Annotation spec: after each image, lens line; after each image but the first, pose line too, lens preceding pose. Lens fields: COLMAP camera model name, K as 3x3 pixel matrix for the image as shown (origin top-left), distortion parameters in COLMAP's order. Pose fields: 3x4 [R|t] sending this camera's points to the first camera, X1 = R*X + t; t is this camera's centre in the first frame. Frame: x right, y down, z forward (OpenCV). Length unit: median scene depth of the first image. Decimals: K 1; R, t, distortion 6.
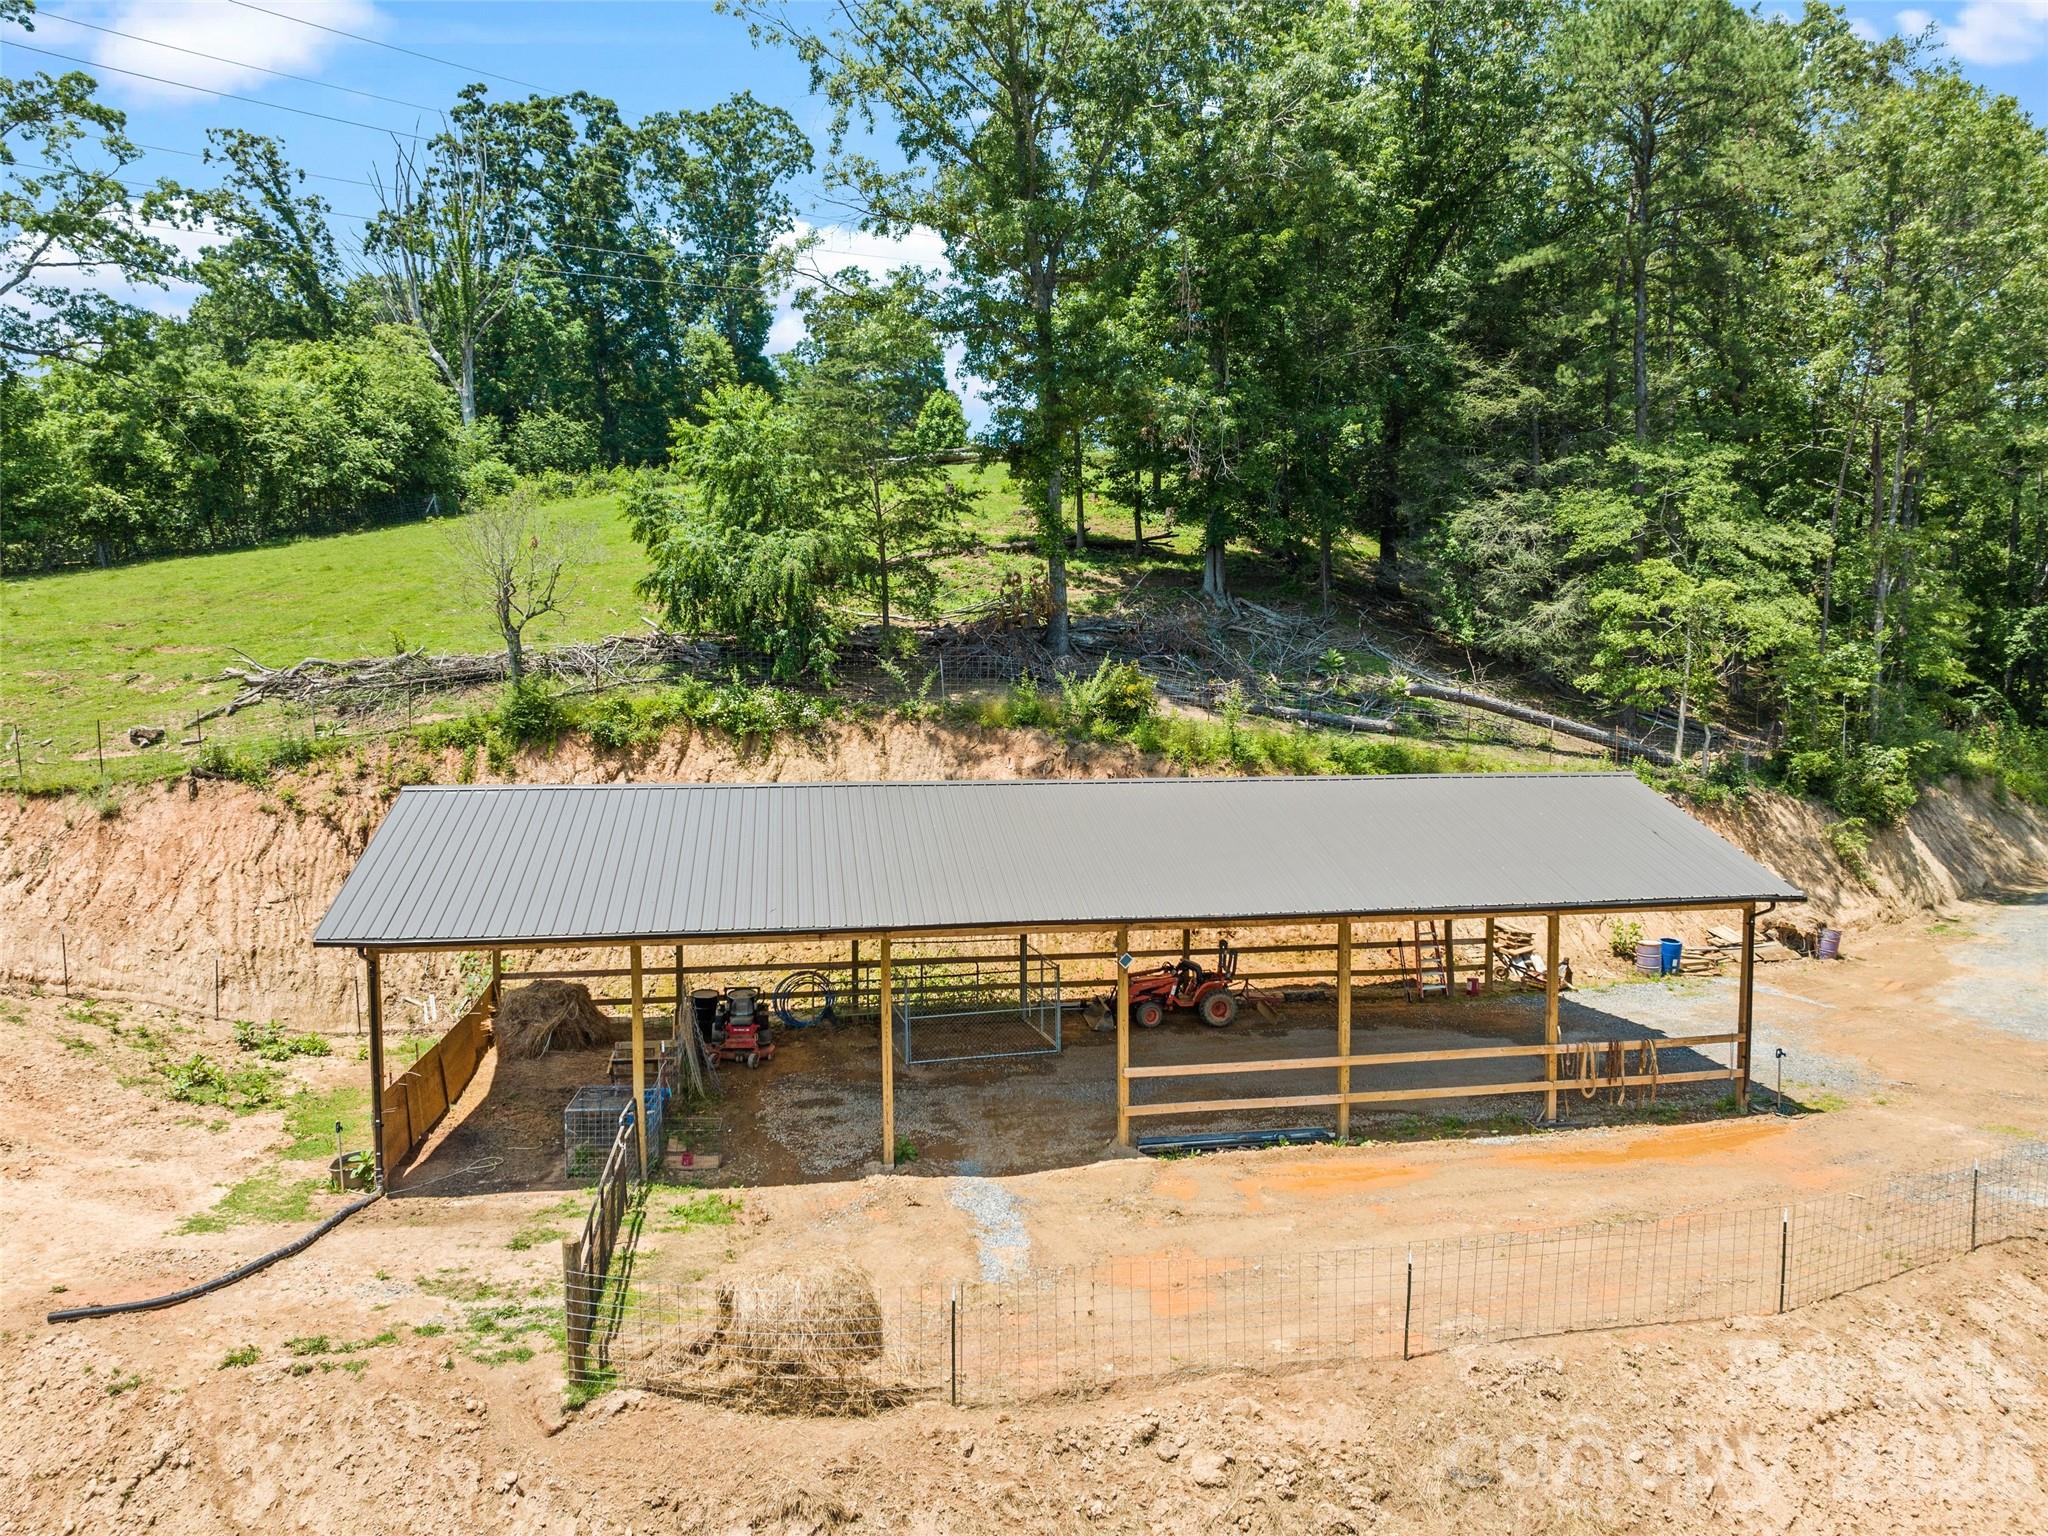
lens RADIAL K [[1439.4, 0, 1028.9], [0, 1439.4, 754.1], [0, 0, 1]] dist [-0.037413, -0.002833]
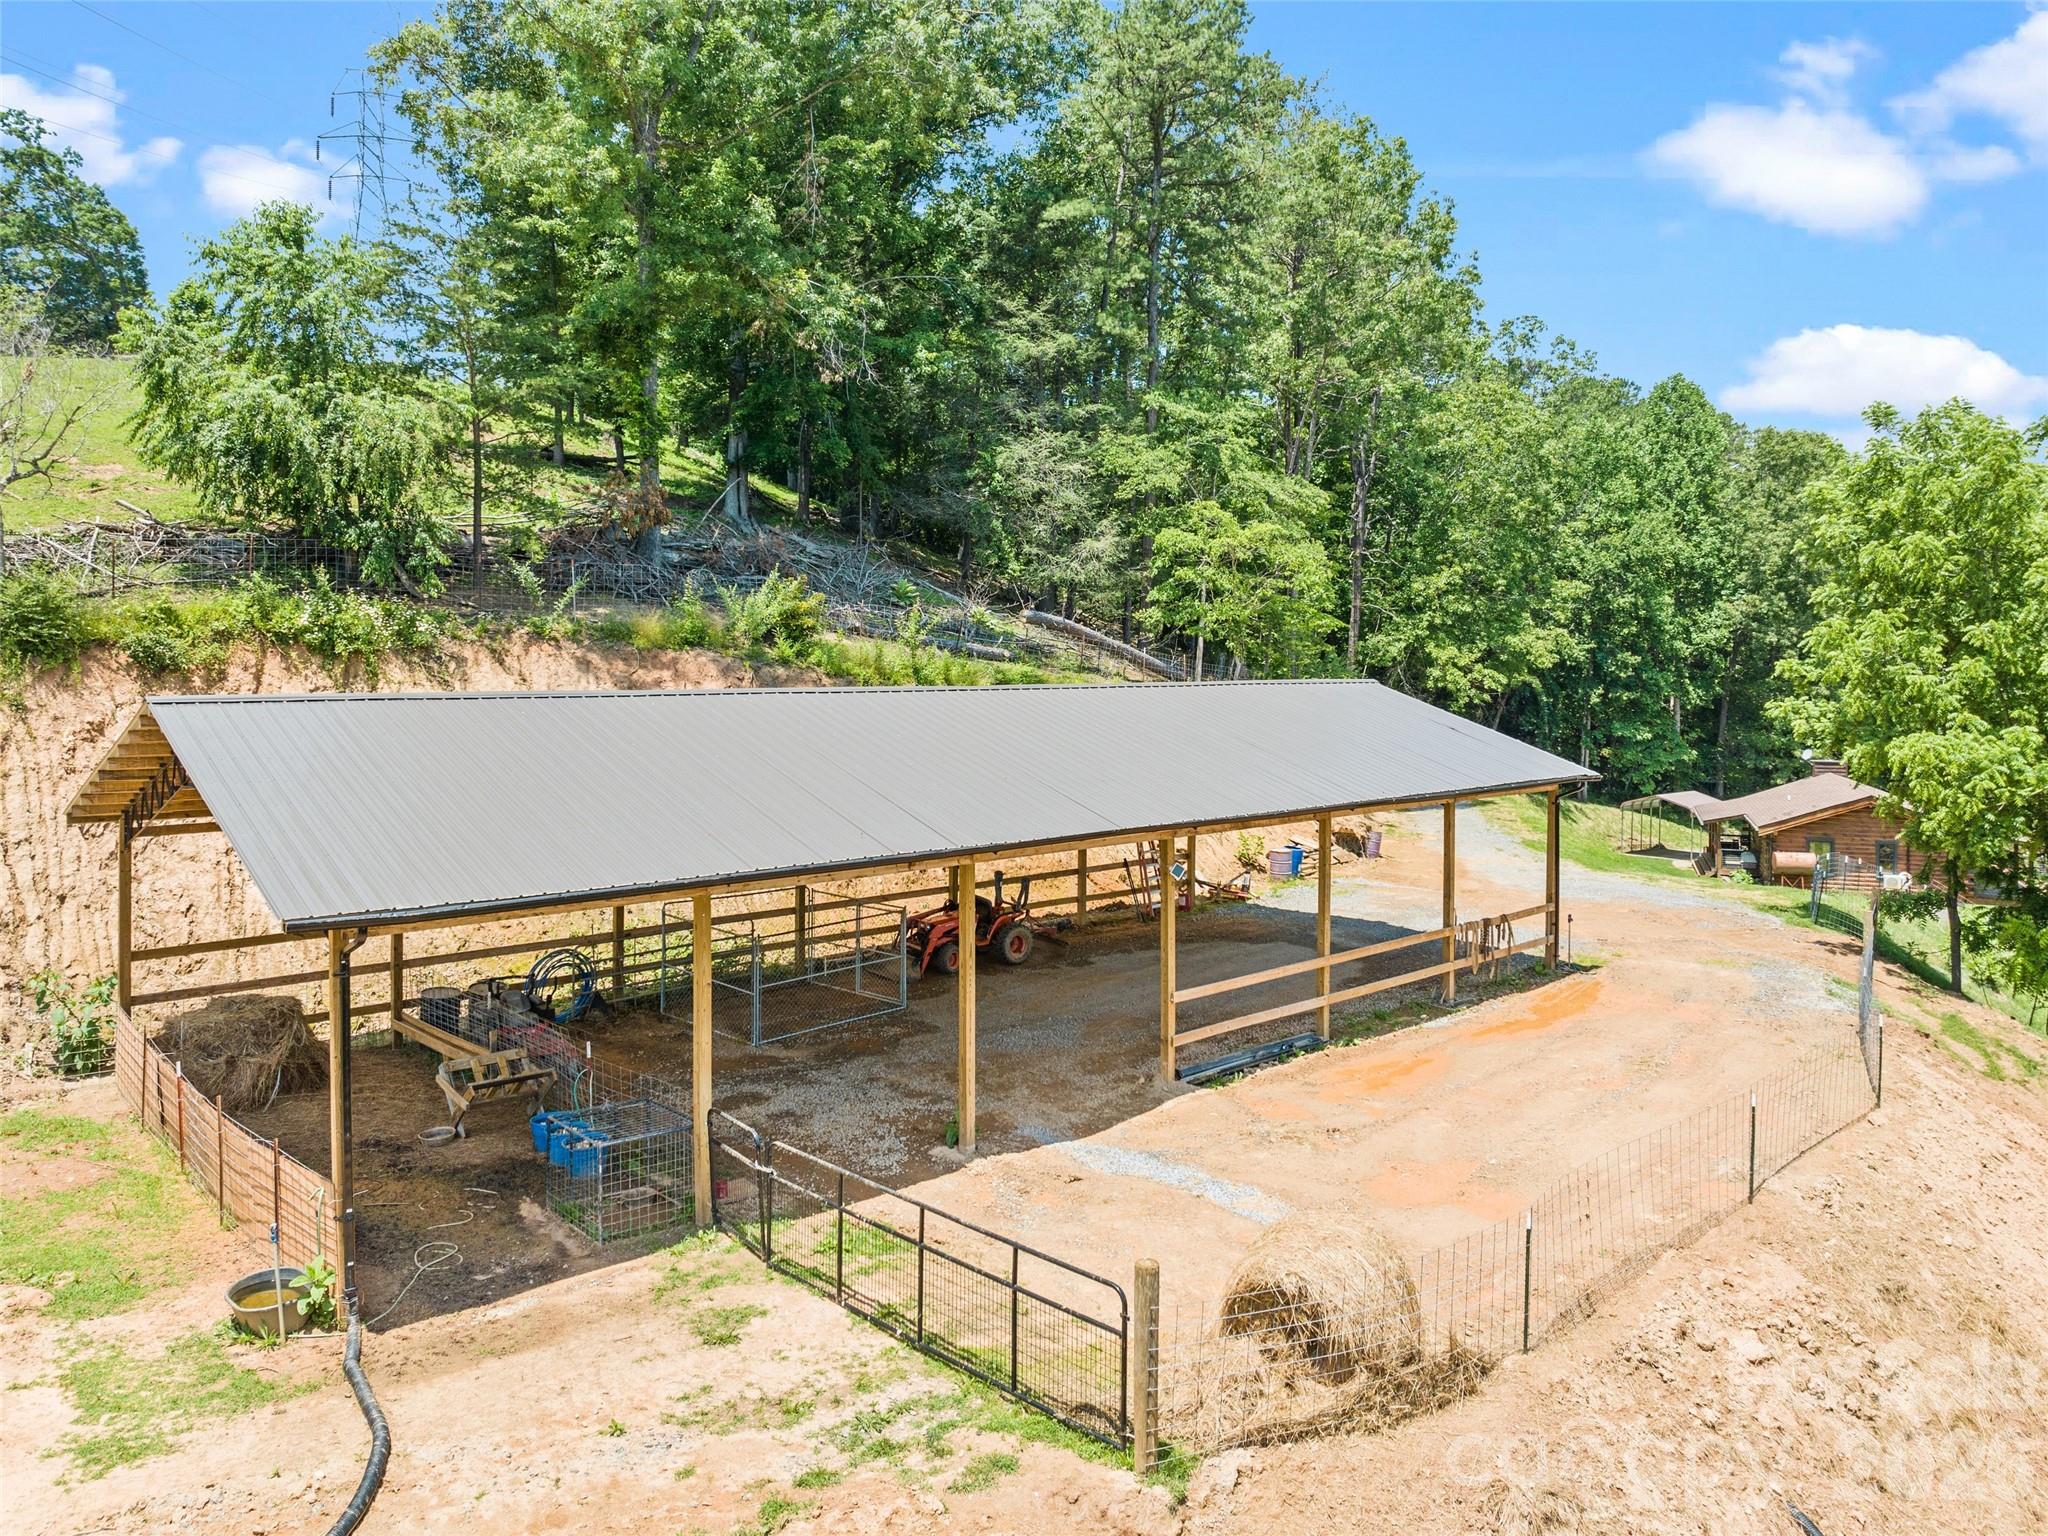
lens RADIAL K [[1473.0, 0, 961.9], [0, 1473.0, 652.4], [0, 0, 1]] dist [-0.004364, -0.074135]
pose [[0.842418, 0.005910, 0.538792, -0.339112], [0.024710, 0.998464, -0.049587, 0.030830], [-0.538257, 0.055086, 0.840978, 0.180939]]
